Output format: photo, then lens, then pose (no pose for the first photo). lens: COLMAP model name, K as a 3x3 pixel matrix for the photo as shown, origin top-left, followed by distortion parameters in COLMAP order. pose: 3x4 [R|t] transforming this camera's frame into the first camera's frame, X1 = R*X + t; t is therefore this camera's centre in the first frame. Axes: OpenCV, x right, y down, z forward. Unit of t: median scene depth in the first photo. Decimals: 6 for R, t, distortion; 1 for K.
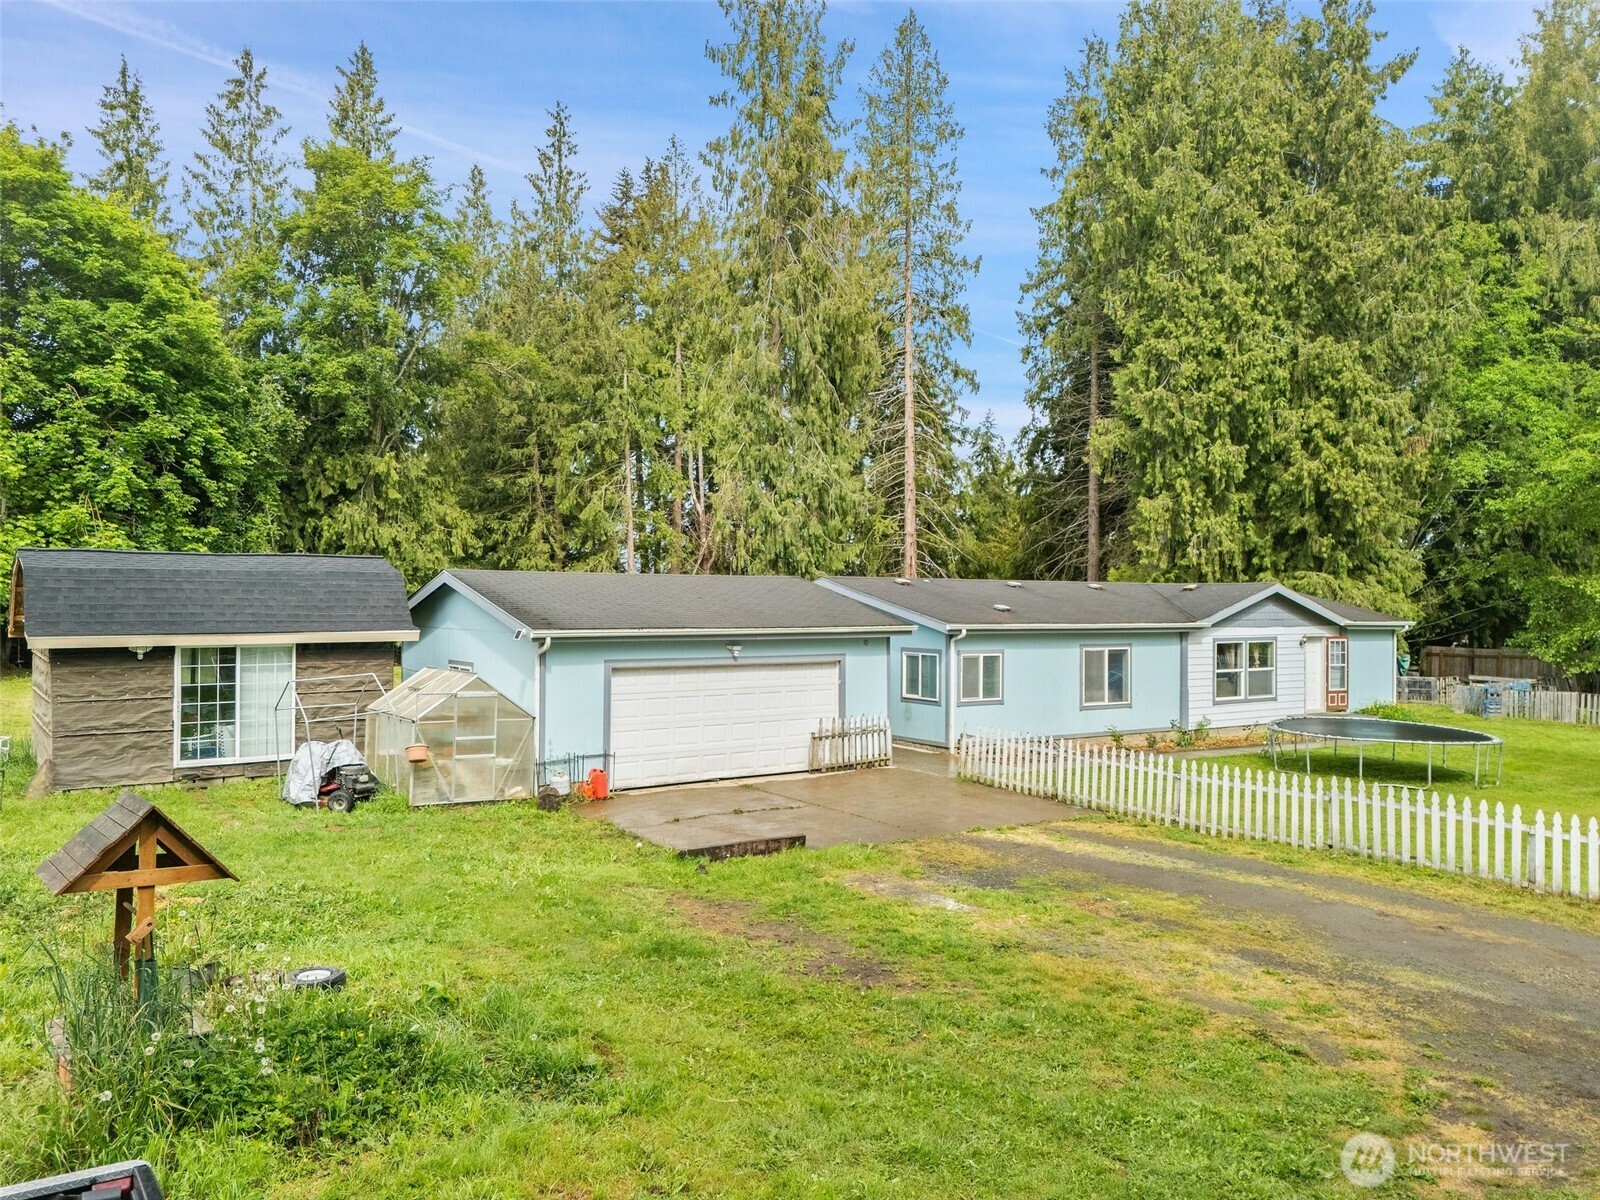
lens RADIAL K [[1197.0, 0, 800.9], [0, 1197.0, 604.9], [0, 0, 1]] dist [0.075462, -0.062806]
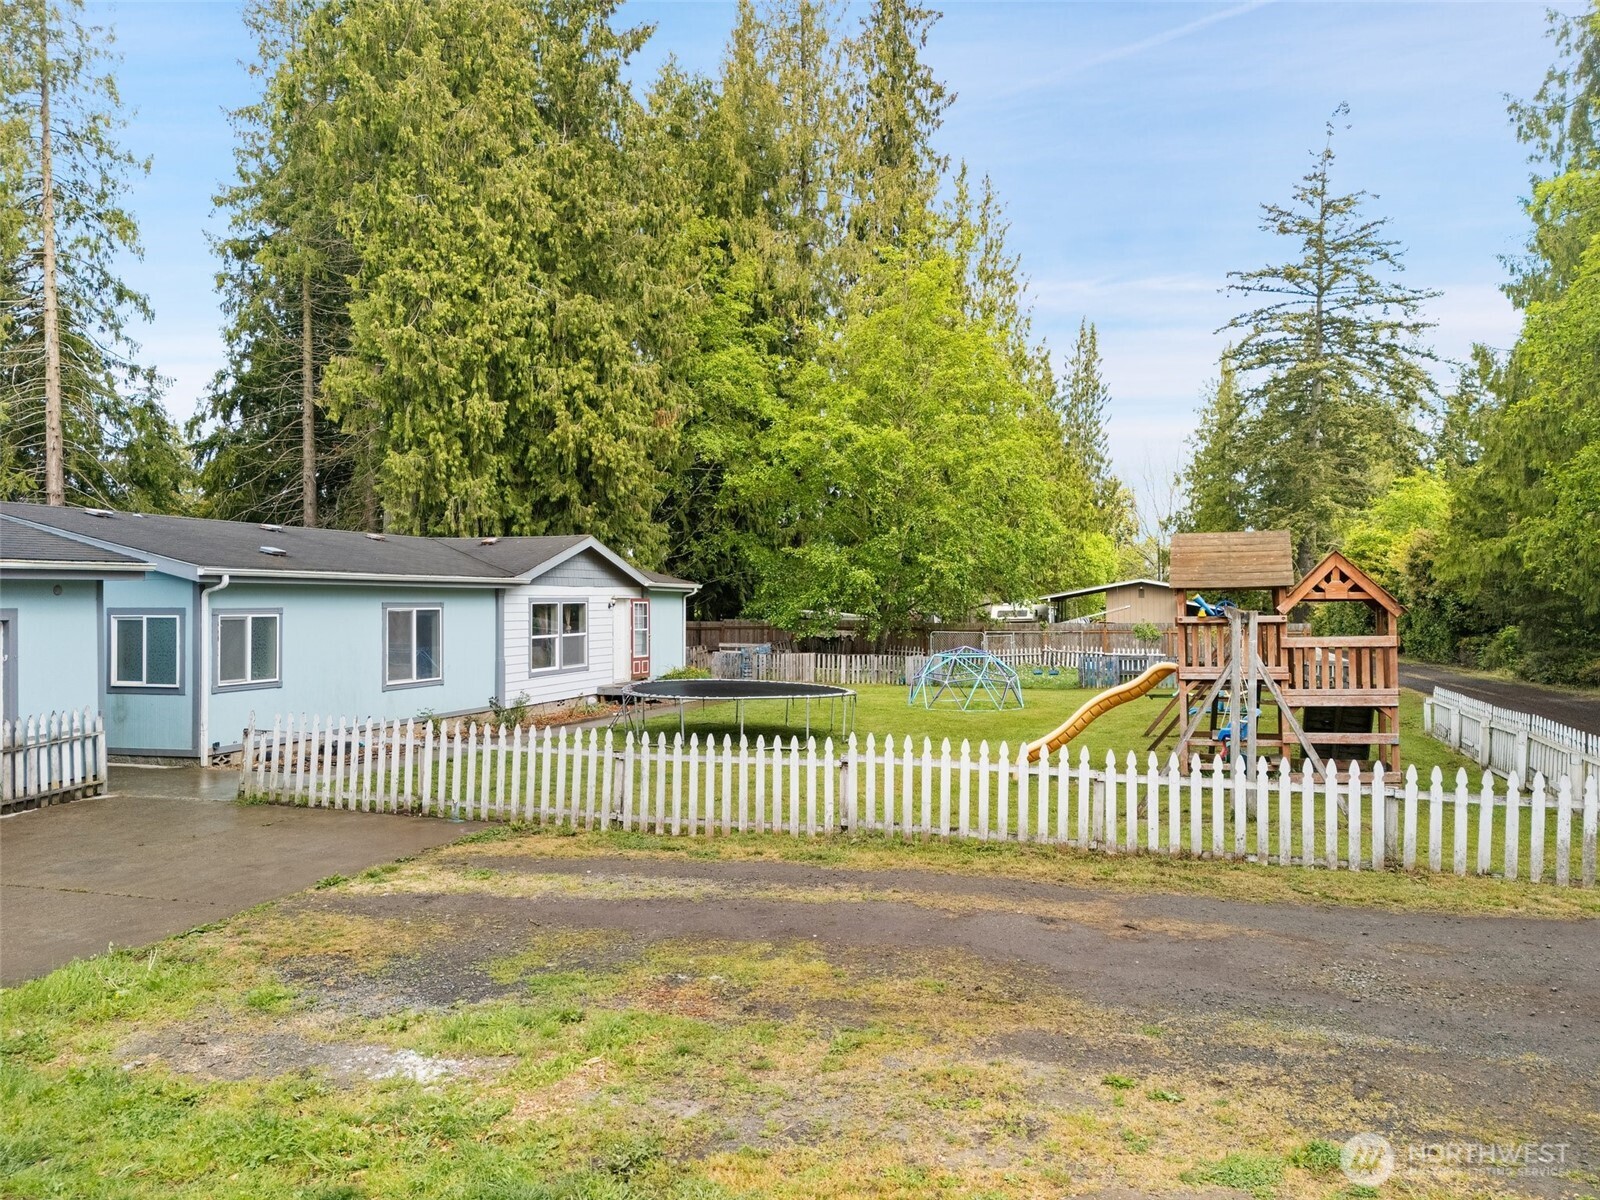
lens RADIAL K [[1197.0, 0, 807.8], [0, 1197.0, 596.3], [0, 0, 1]] dist [0.075462, -0.062806]
pose [[0.790660, -0.008296, 0.612199, -0.011214], [0.011159, 0.999937, -0.000861, 0.020219], [-0.612153, 0.007512, 0.790703, 0.152995]]
